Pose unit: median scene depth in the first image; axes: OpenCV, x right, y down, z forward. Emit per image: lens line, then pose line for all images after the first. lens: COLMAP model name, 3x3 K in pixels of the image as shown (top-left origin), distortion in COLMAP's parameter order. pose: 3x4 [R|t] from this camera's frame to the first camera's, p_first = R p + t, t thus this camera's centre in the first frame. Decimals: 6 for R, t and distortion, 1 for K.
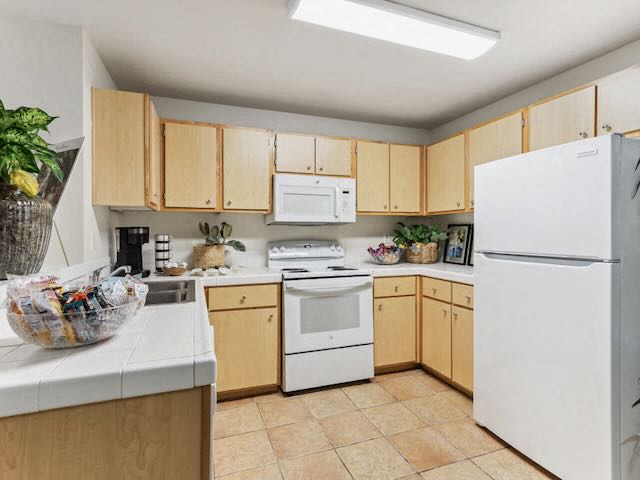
lens RADIAL K [[335.3, 0, 320.6], [0, 335.3, 240.2], [0, 0, 1]] dist [0.007315, 0.001248]
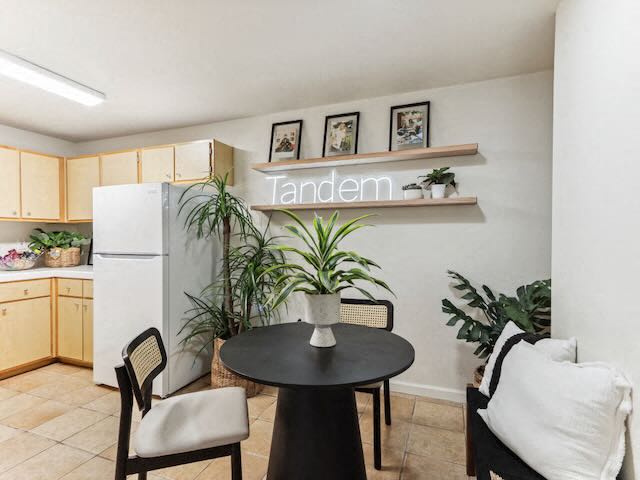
lens RADIAL K [[335.3, 0, 319.1], [0, 335.3, 242.1], [0, 0, 1]] dist [0.007315, 0.001248]
pose [[0.669972, -0.011170, 0.742302, 0.051547], [0.017319, 0.999850, -0.000585, 0.003957], [-0.742184, 0.013248, 0.670065, -0.353354]]
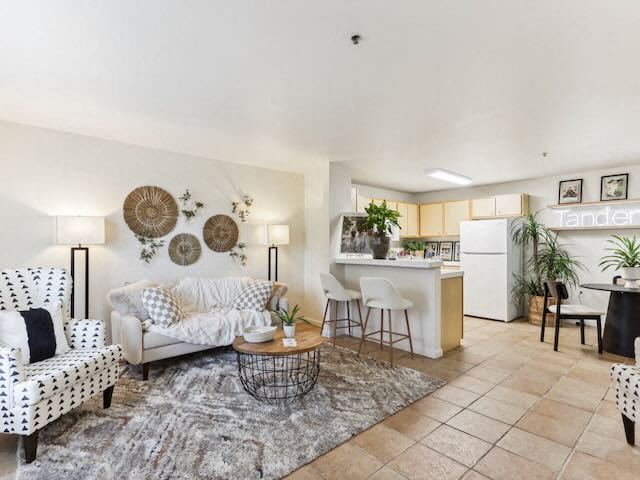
lens RADIAL K [[335.3, 0, 316.6], [0, 335.3, 244.5], [0, 0, 1]] dist [0.007315, 0.001248]
pose [[0.935370, 0.002171, 0.353665, -1.086326], [0.007459, 0.999638, -0.025864, 0.018818], [-0.353593, 0.026831, 0.935015, -0.774263]]
